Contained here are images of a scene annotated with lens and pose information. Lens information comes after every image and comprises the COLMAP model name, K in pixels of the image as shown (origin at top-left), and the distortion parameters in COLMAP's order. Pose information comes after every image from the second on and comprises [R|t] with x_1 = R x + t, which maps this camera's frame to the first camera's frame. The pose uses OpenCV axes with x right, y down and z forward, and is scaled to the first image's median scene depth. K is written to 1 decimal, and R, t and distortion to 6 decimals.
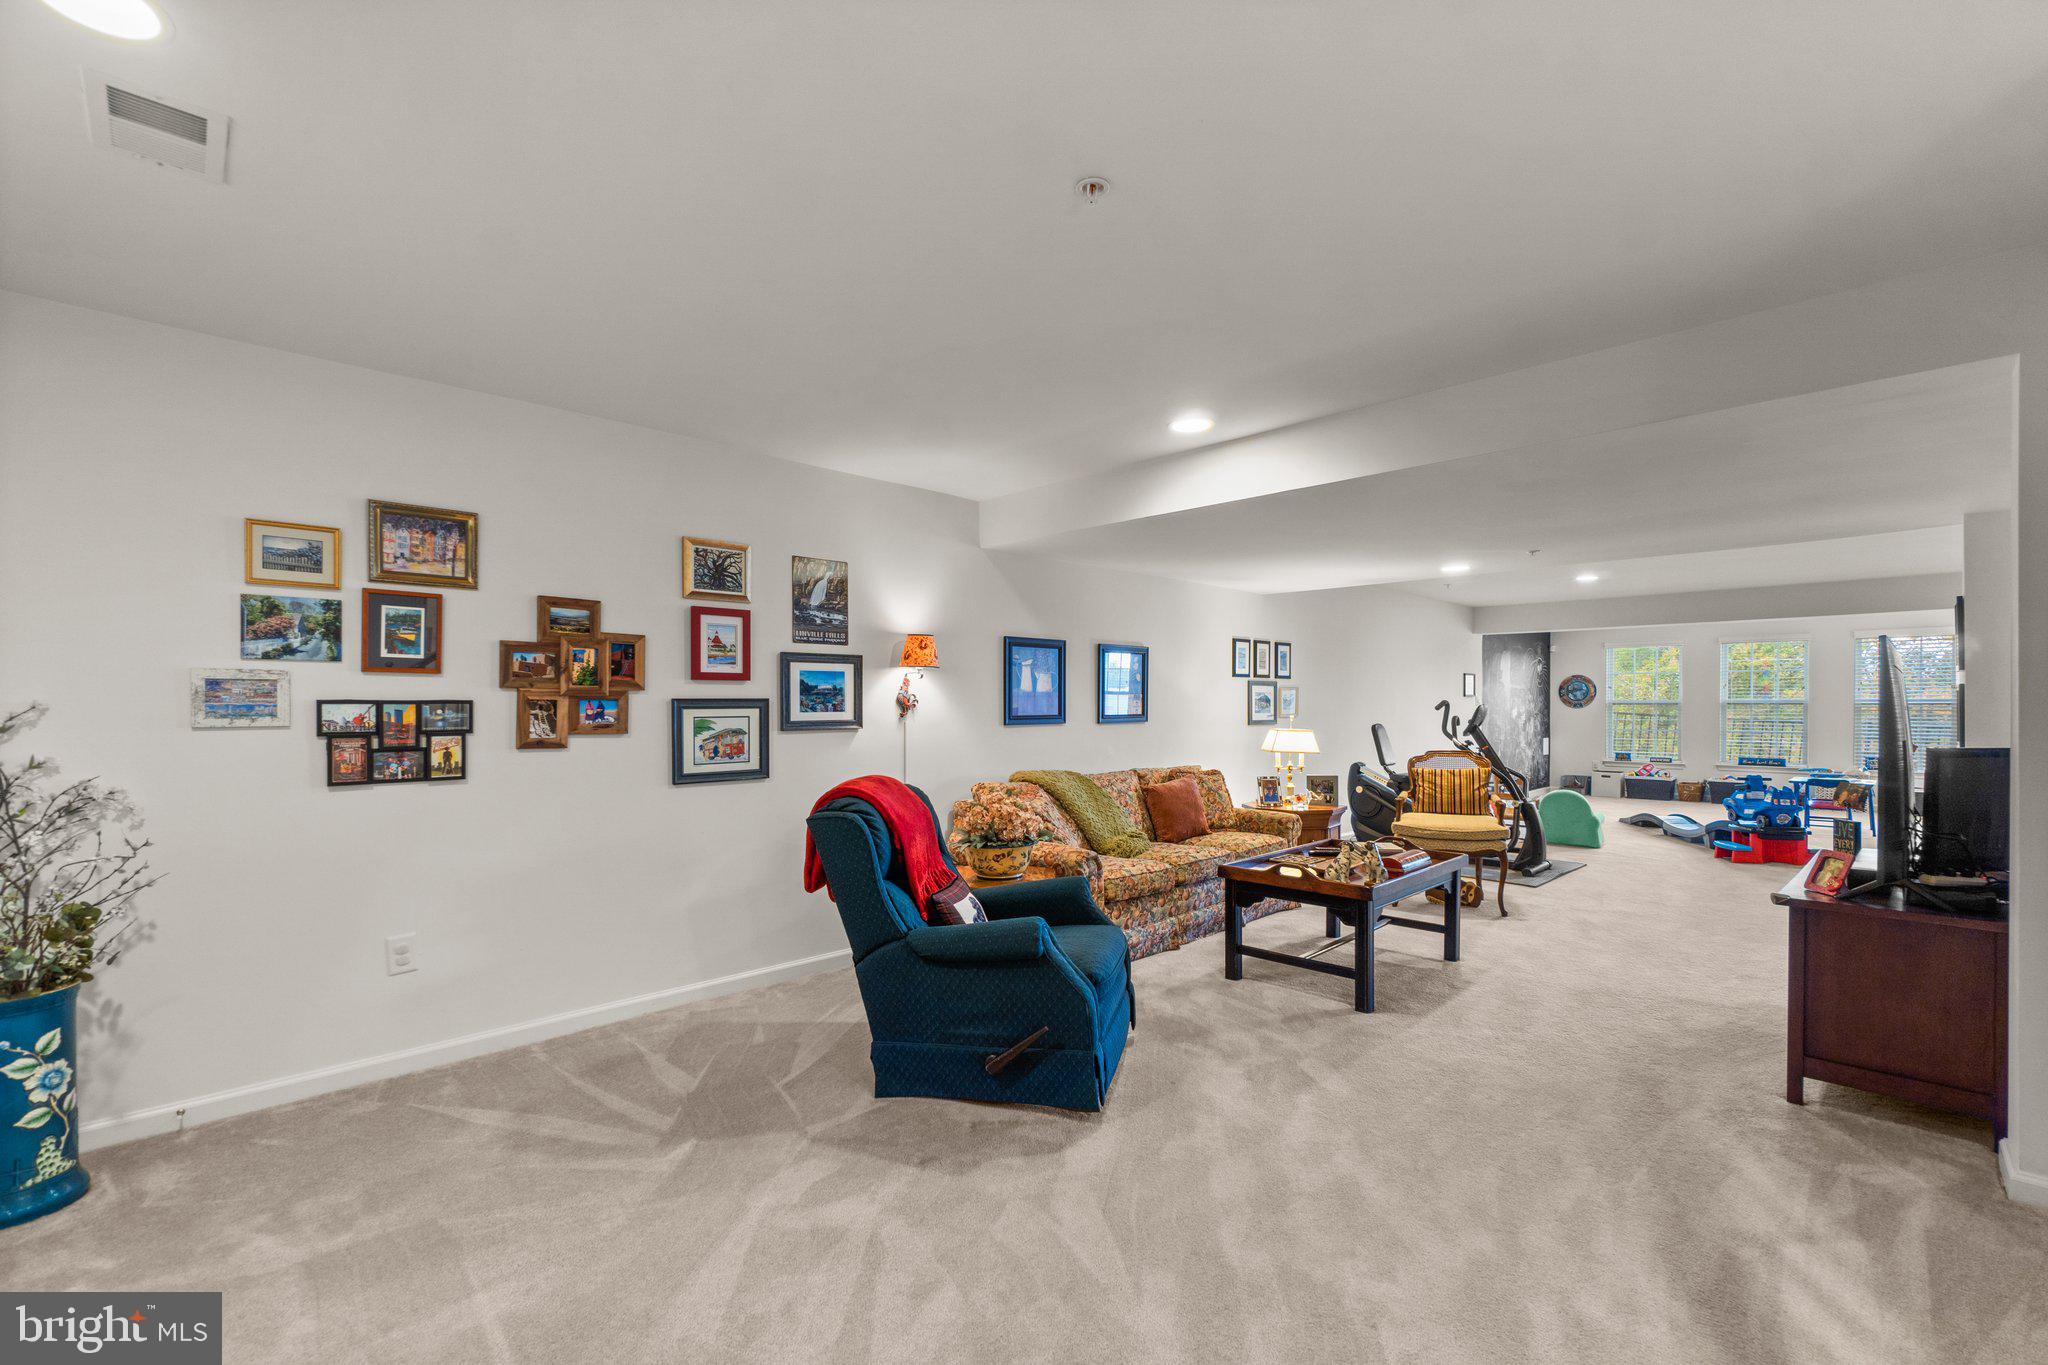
lens RADIAL K [[884.0, 0, 1010.9], [0, 884.0, 697.1], [0, 0, 1]] dist [-0.006020, 0.002126]
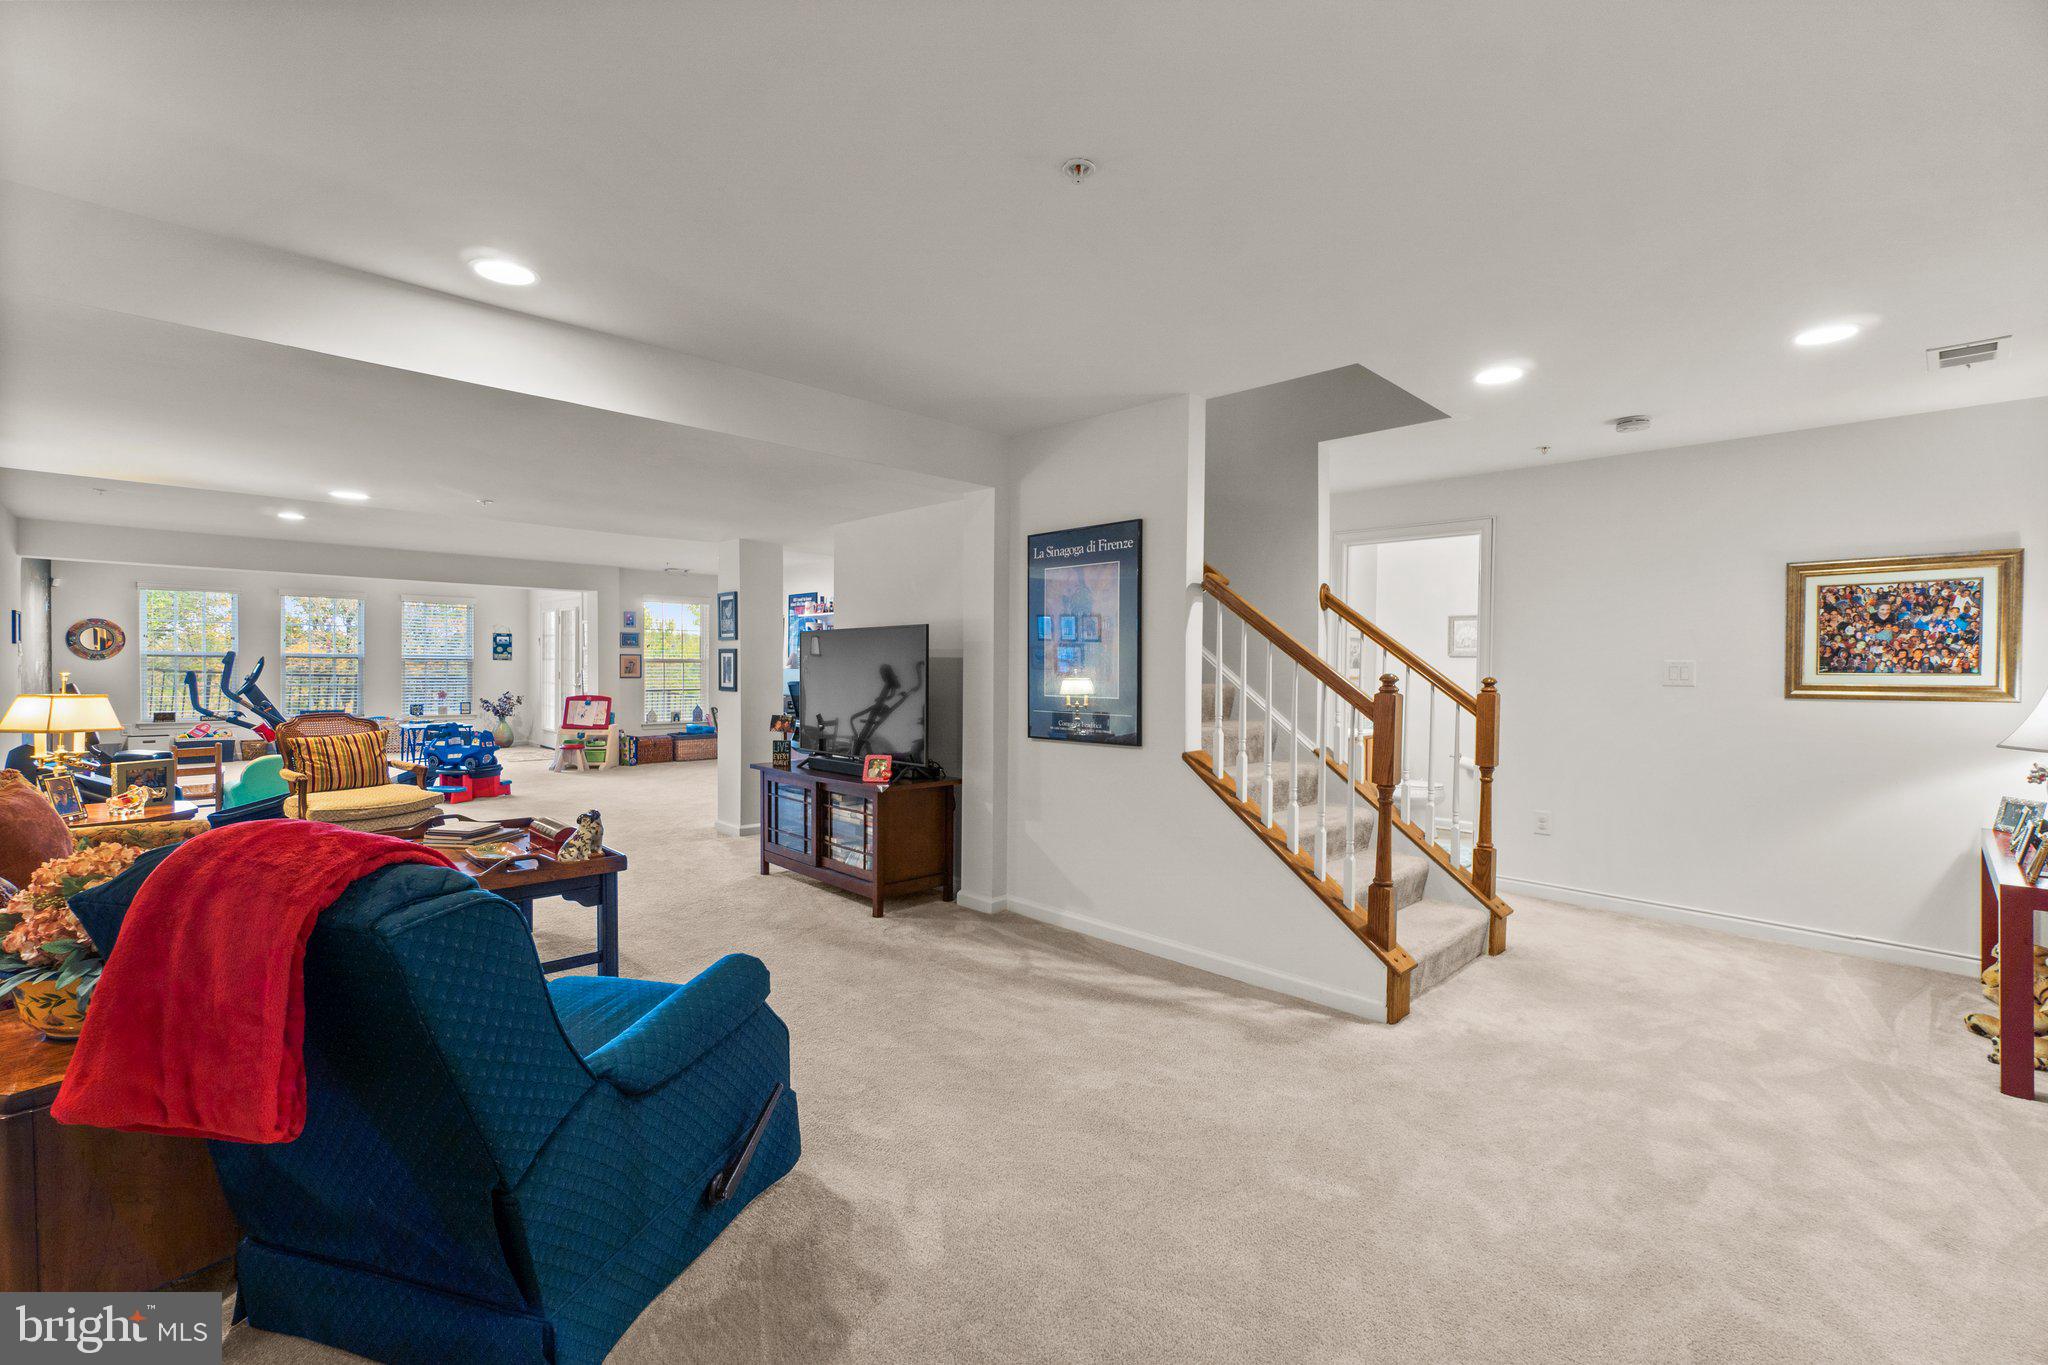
lens RADIAL K [[884.0, 0, 1010.0], [0, 884.0, 679.7], [0, 0, 1]] dist [-0.006020, 0.002126]
pose [[0.011211, -0.015670, 0.999814, -0.478860], [-0.019014, 0.999693, 0.015881, 0.005305], [-0.999756, -0.019189, 0.010909, 0.534113]]
